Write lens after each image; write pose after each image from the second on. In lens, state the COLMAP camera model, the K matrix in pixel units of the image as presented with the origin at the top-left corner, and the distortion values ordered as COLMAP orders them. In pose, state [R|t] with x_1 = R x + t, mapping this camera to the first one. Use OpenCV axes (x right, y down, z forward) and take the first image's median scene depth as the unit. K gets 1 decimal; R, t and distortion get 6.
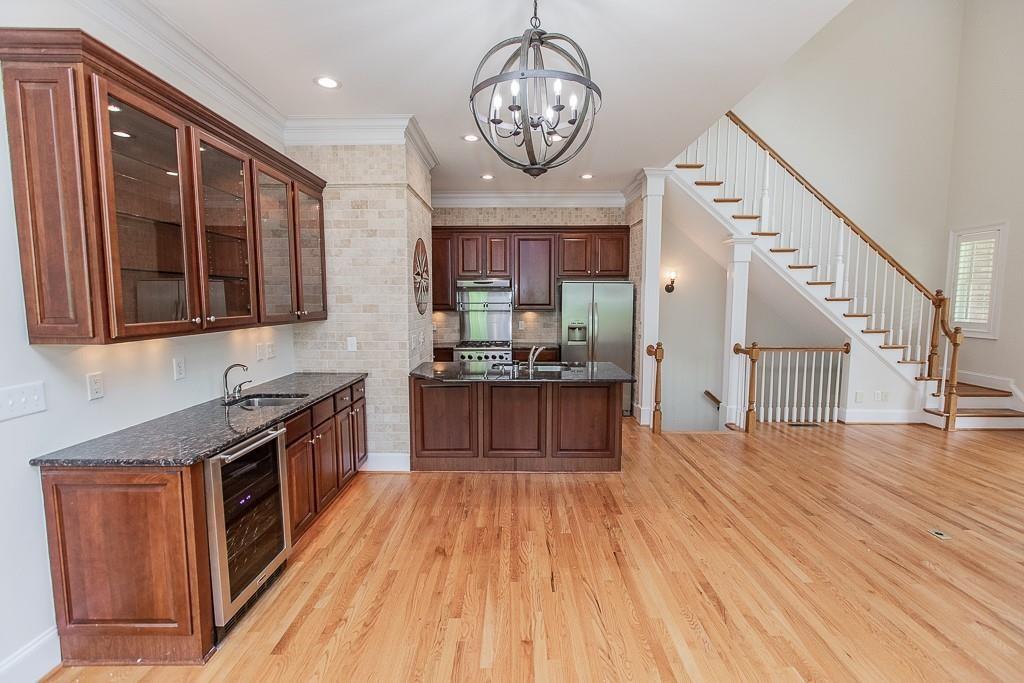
lens RADIAL K [[457.4, 0, 513.9], [0, 457.4, 341.9], [0, 0, 1]] dist [0.003589, -0.000449]
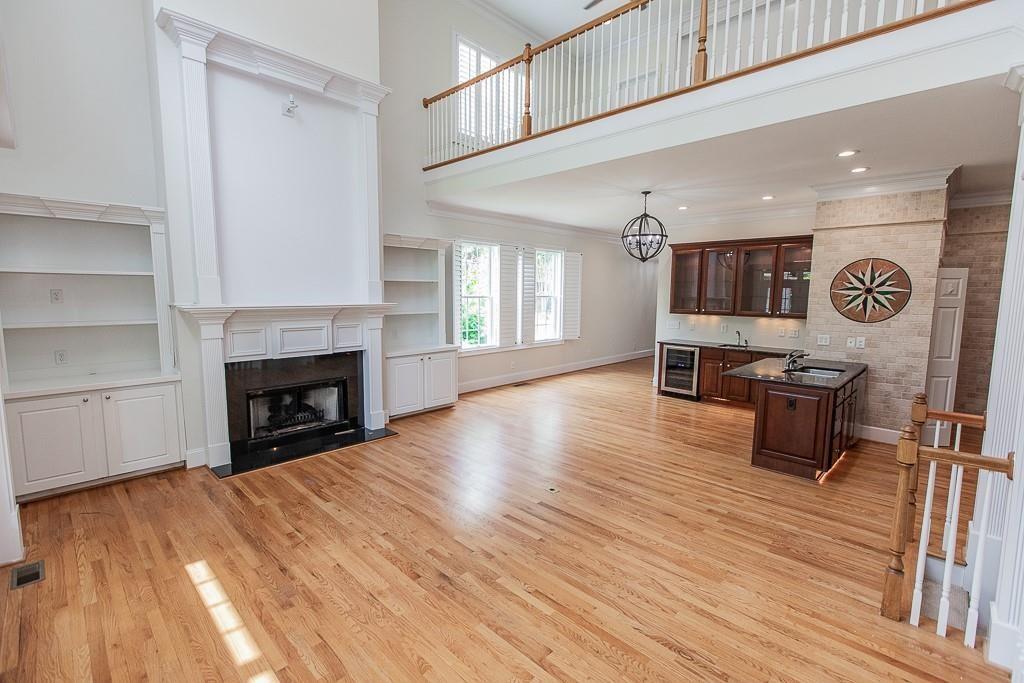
lens RADIAL K [[457.4, 0, 518.5], [0, 457.4, 338.2], [0, 0, 1]] dist [0.003589, -0.000449]
pose [[-0.686602, 0.068956, -0.723756, 1.349385], [-0.079491, 0.982404, 0.169009, -0.157941], [0.722675, 0.173574, -0.669039, 1.222346]]
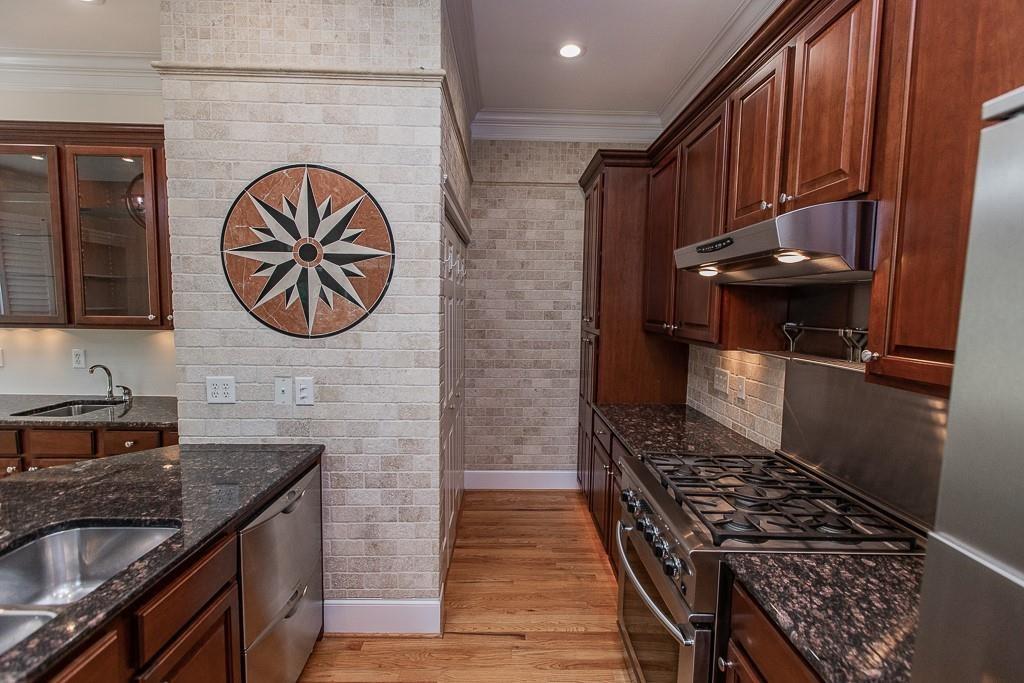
lens RADIAL K [[457.4, 0, 516.4], [0, 457.4, 340.9], [0, 0, 1]] dist [0.003589, -0.000449]
pose [[0.025529, 0.083644, -0.996169, 0.265154], [-0.112105, 0.990447, 0.080290, -0.122015], [0.993368, 0.109626, 0.034662, 1.259428]]
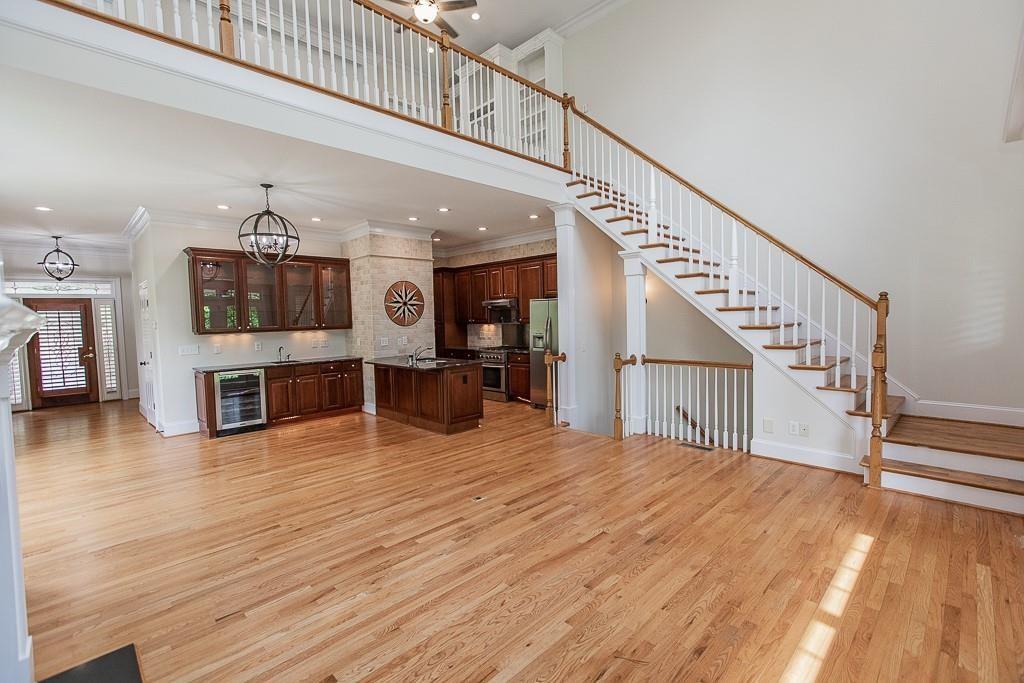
lens RADIAL K [[457.4, 0, 510.6], [0, 457.4, 338.9], [0, 0, 1]] dist [0.003589, -0.000449]
pose [[0.706180, 0.020550, -0.707735, 1.322490], [-0.044194, 0.998909, -0.015092, -0.005173], [0.706652, 0.041935, 0.706317, 0.105096]]
